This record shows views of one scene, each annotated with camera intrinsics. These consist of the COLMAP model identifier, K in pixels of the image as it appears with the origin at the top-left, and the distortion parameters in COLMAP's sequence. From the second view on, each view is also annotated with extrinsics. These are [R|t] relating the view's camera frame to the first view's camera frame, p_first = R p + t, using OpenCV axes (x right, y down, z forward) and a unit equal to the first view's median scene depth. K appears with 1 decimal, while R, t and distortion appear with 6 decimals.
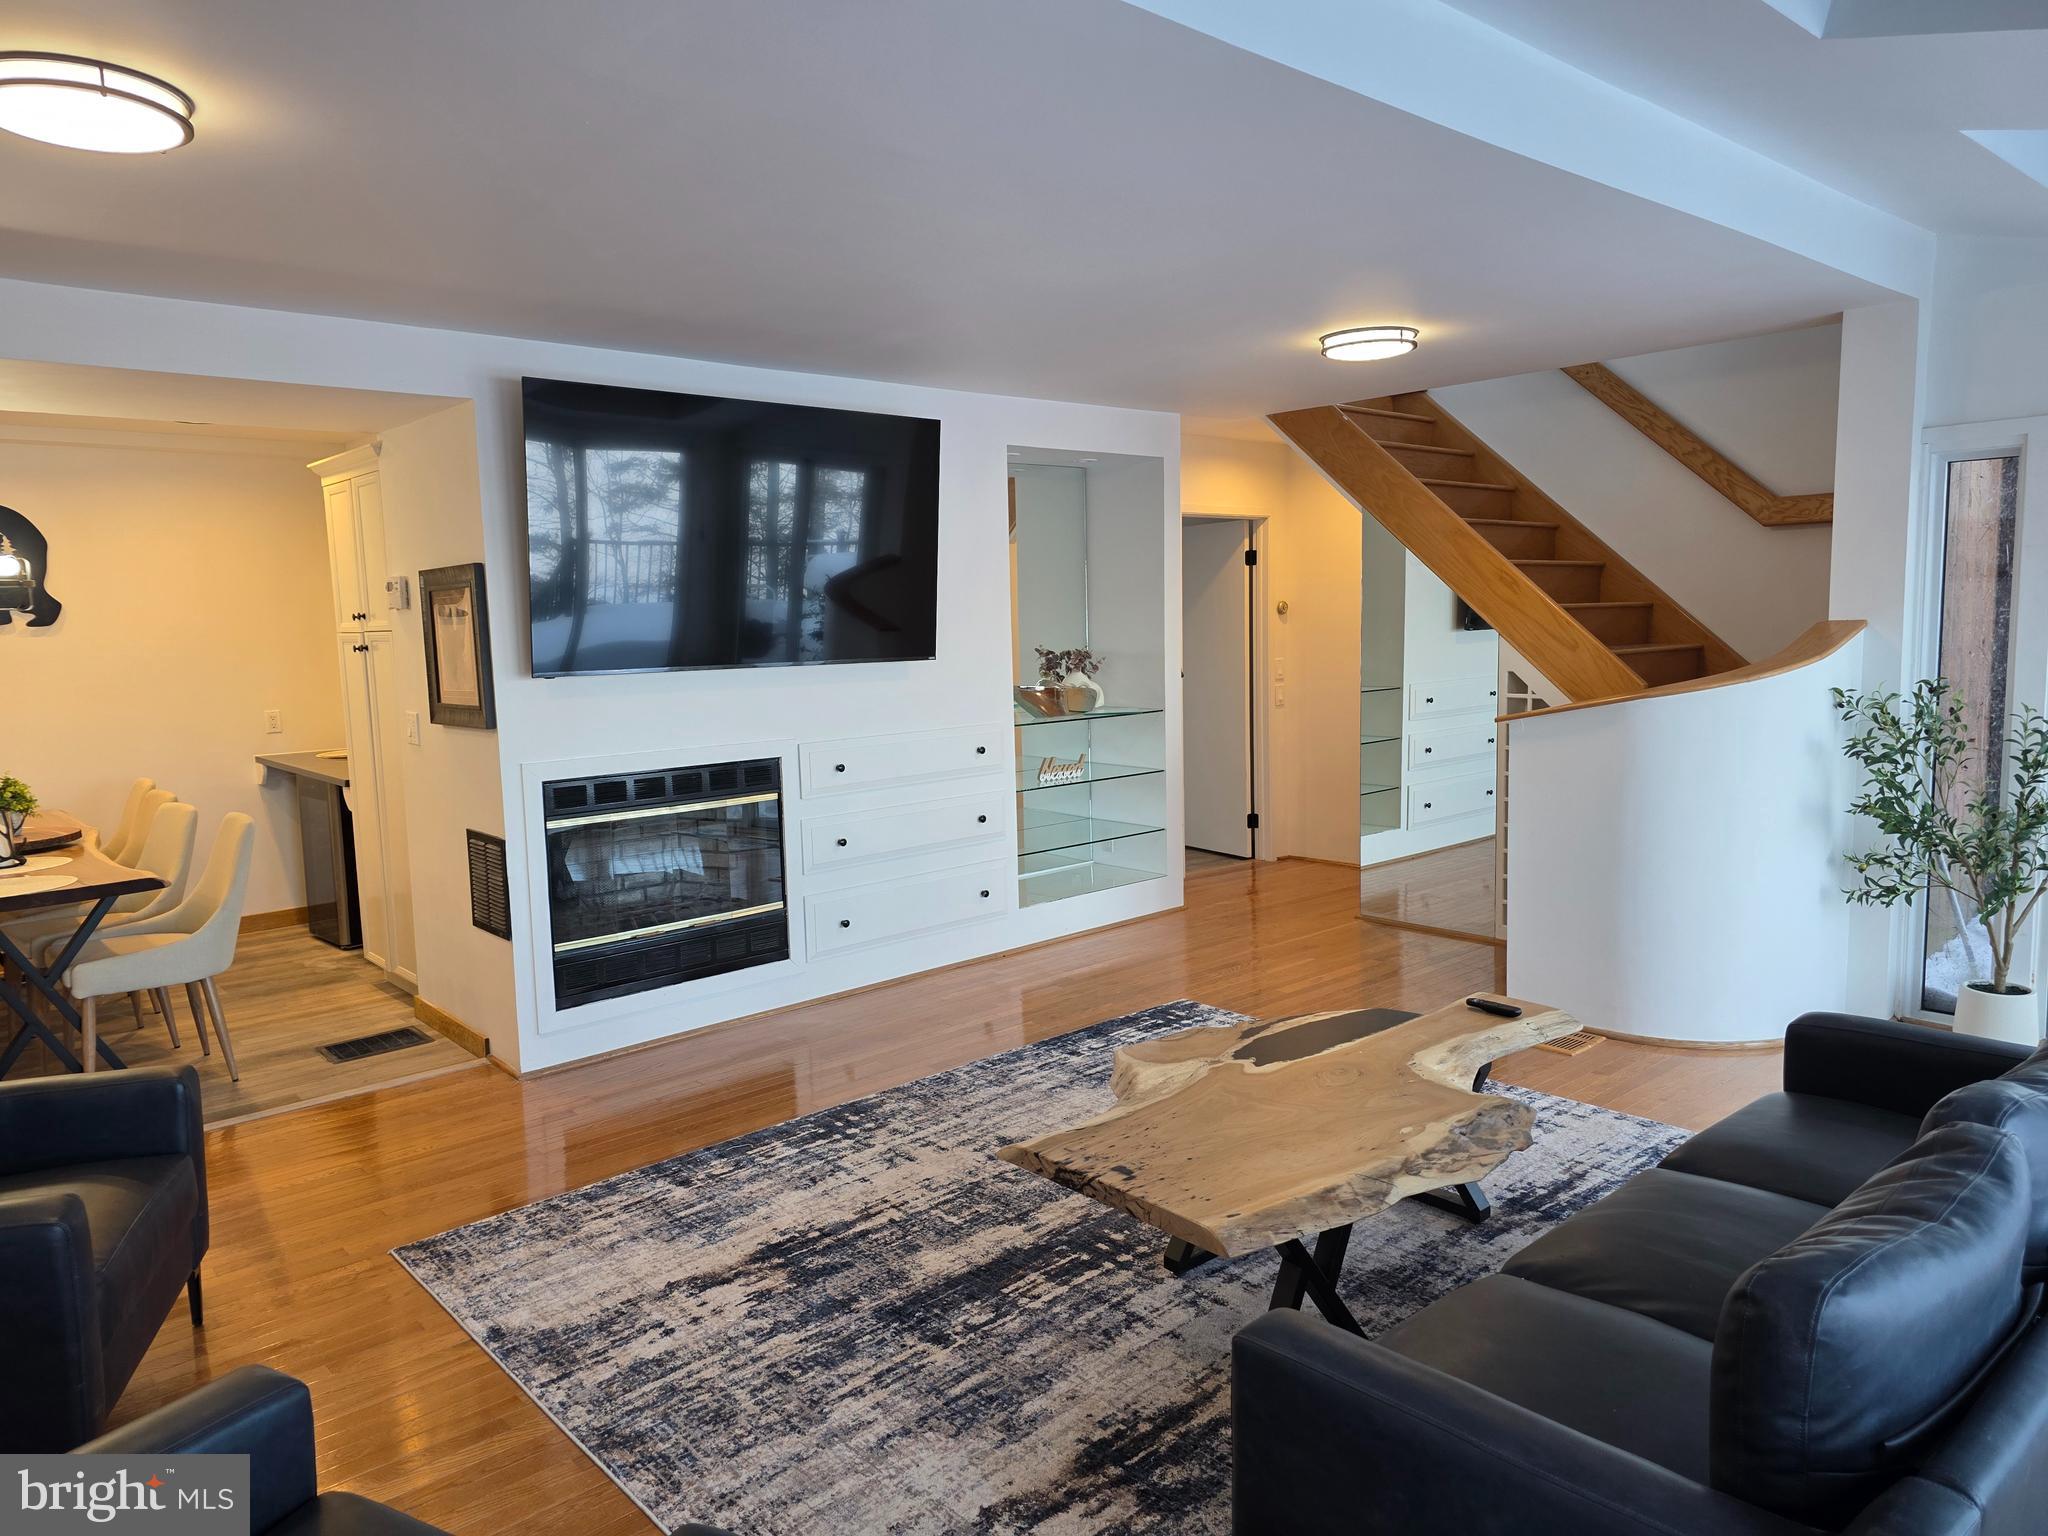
lens RADIAL K [[1361.8, 0, 1028.5], [0, 1361.8, 754.6], [0, 0, 1]] dist [0.057566, -0.044719]
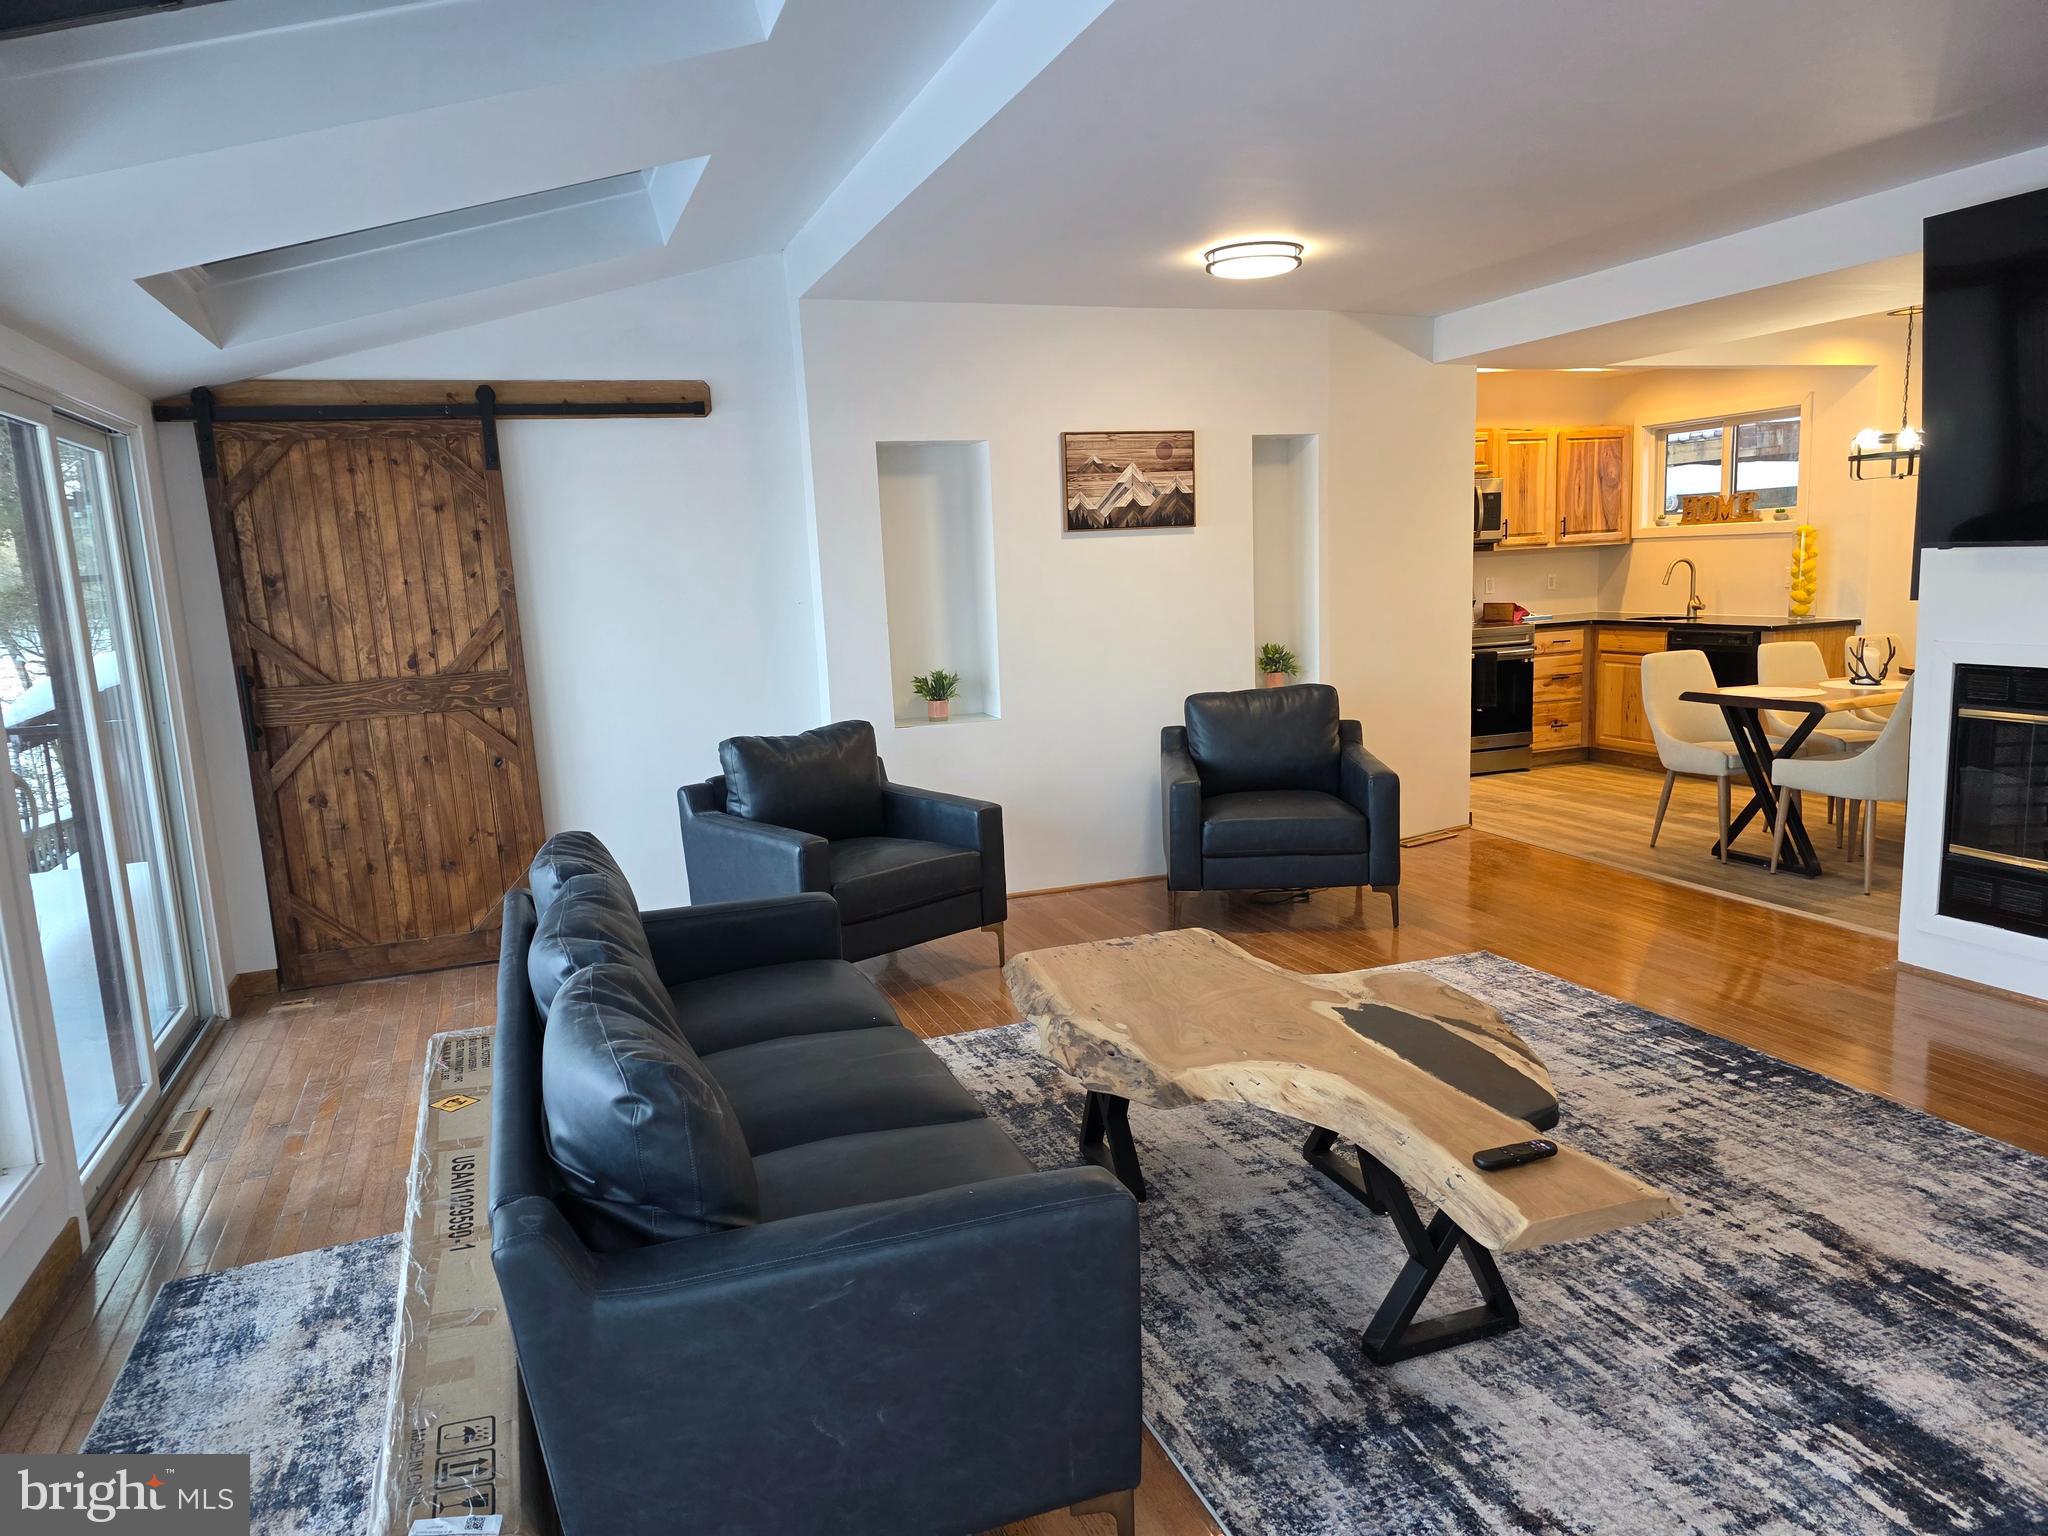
lens RADIAL K [[1361.8, 0, 1035.9], [0, 1361.8, 777.4], [0, 0, 1]] dist [0.057566, -0.044719]
pose [[-0.350814, 0.189624, -0.917045, 0.814986], [-0.045878, 0.974627, 0.219081, -0.091280], [0.935321, 0.118929, -0.333213, 0.846580]]
